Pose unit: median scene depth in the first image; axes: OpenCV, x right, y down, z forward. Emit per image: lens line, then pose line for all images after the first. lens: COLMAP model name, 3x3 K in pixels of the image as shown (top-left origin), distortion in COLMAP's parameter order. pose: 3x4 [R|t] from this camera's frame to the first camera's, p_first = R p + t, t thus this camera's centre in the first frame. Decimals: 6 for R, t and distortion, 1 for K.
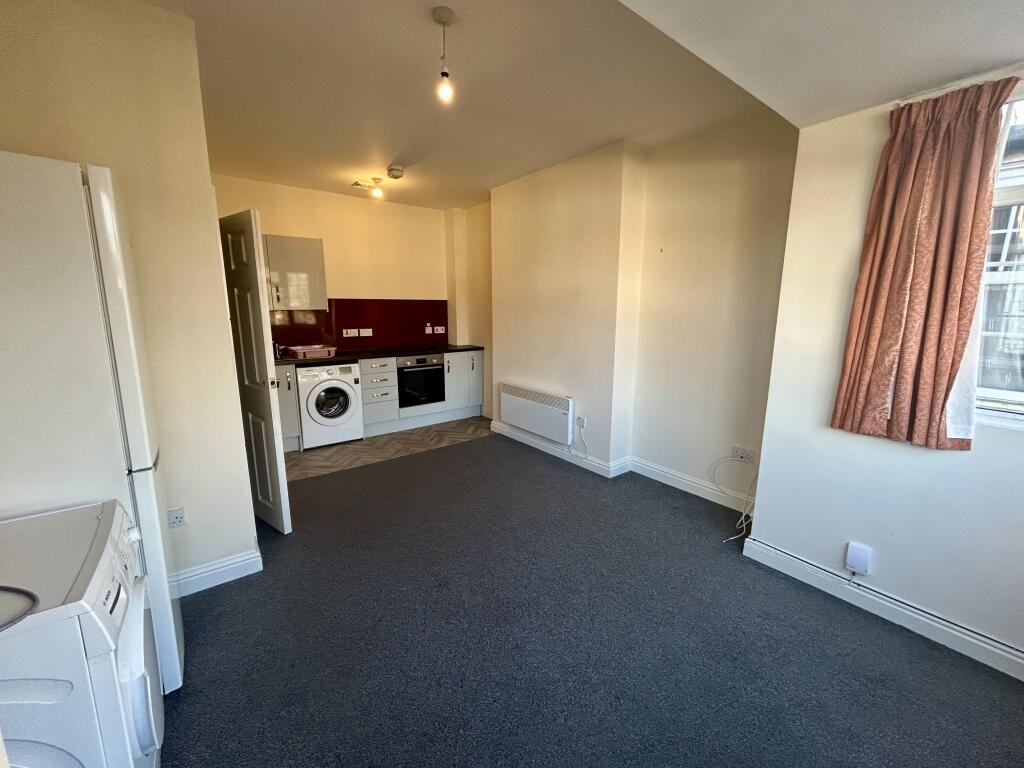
lens RADIAL K [[415.2, 0, 512.0], [0, 415.2, 384.0], [0, 0, 1]] dist [-0.001164, -0.000183]
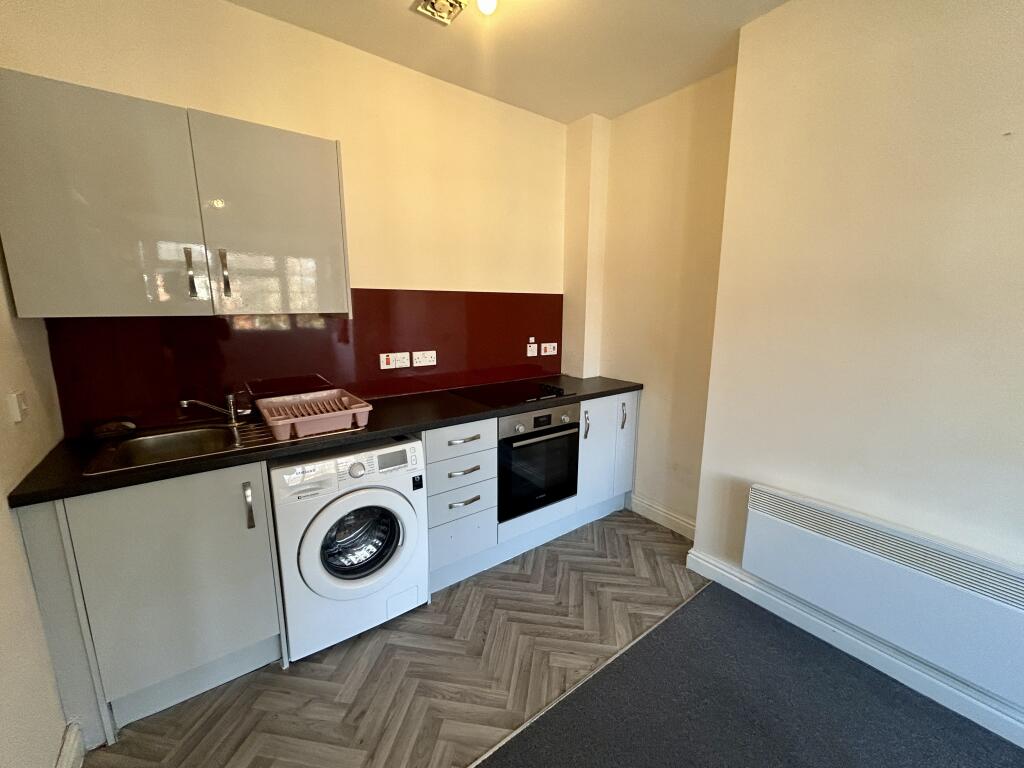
lens RADIAL K [[423.3, 0, 512.0], [0, 423.3, 384.0], [0, 0, 1]] dist [-0.002901, -0.000215]
pose [[0.999591, 0.007221, -0.027654, -0.244589], [-0.007252, 0.999973, -0.001042, -0.098585], [0.027646, 0.001242, 0.999617, 0.524202]]
